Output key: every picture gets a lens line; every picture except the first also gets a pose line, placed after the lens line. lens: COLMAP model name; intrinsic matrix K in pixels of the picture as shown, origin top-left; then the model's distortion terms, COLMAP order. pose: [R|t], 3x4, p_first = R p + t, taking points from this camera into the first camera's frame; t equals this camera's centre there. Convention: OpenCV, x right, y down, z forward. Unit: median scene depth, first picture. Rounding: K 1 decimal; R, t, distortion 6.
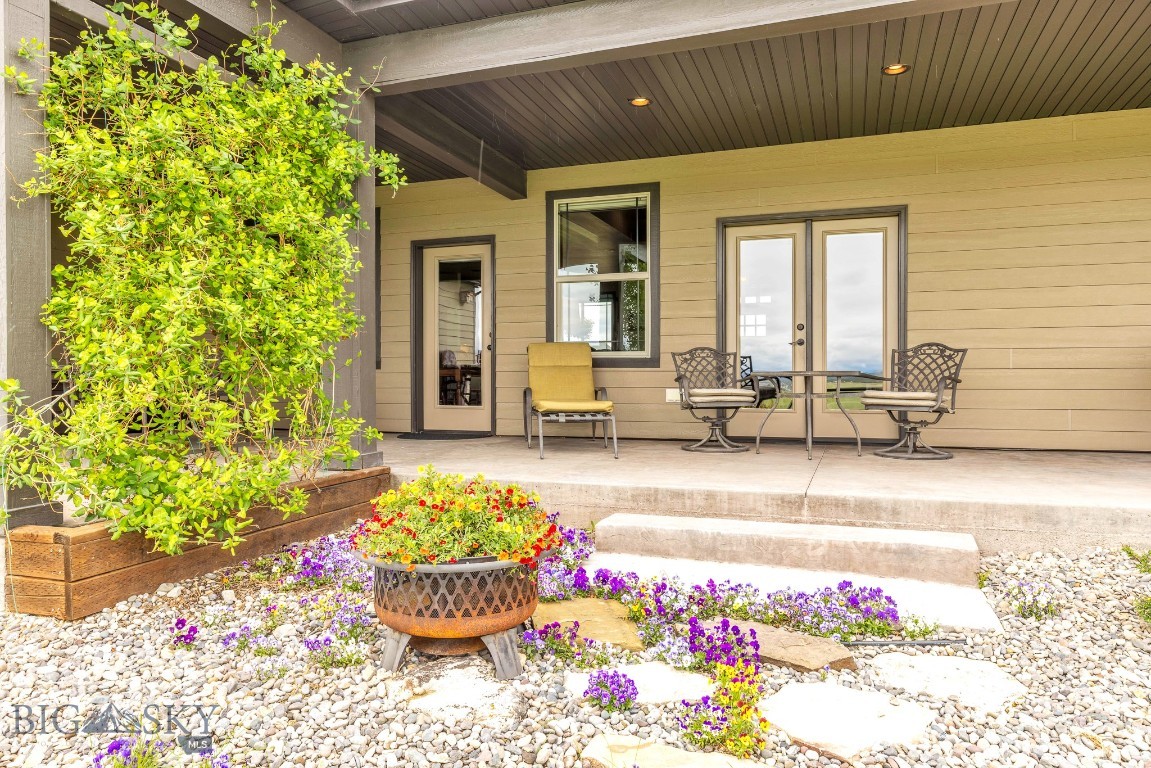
lens RADIAL K [[763.3, 0, 575.5], [0, 763.3, 384.0], [0, 0, 1]] dist [0.001966, 0.000226]
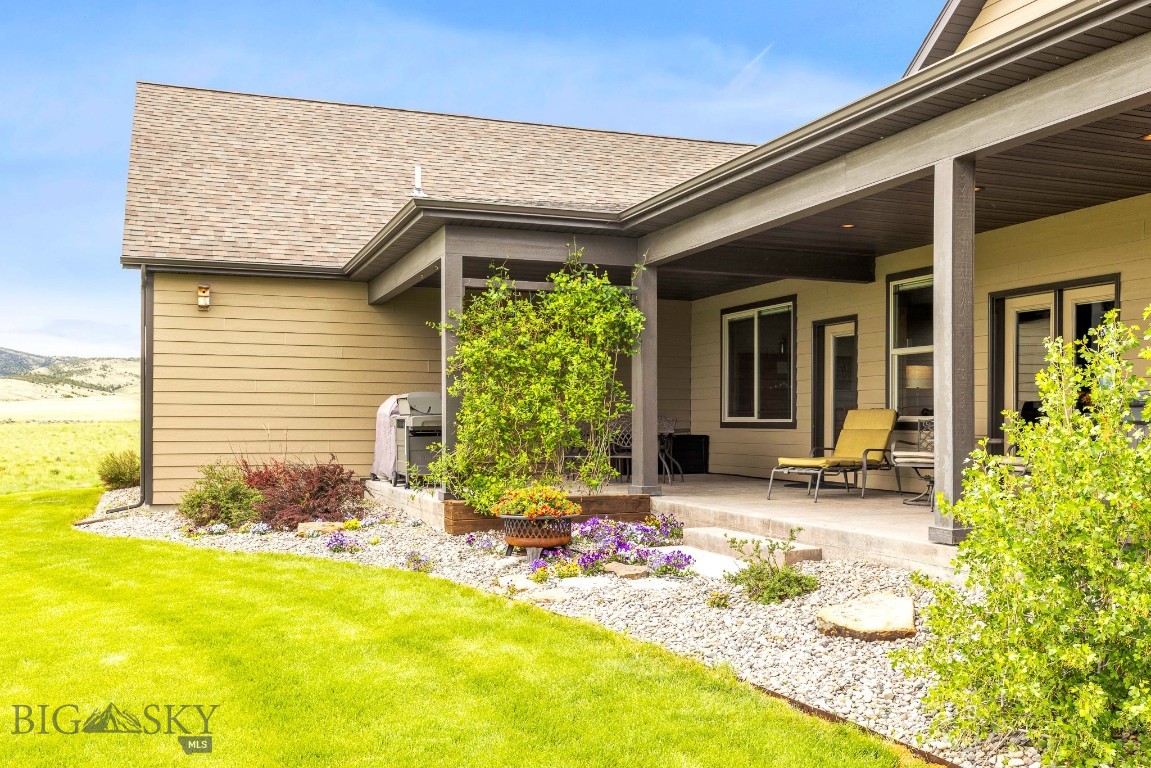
lens RADIAL K [[1134.9, 0, 575.5], [0, 1134.9, 384.0], [0, 0, 1]] dist [0.001265, 0.000842]
pose [[0.627412, -0.021416, -0.778393, 1.613387], [-0.008563, 0.999372, -0.034398, -0.044388], [0.778641, 0.028247, 0.626834, -0.684096]]
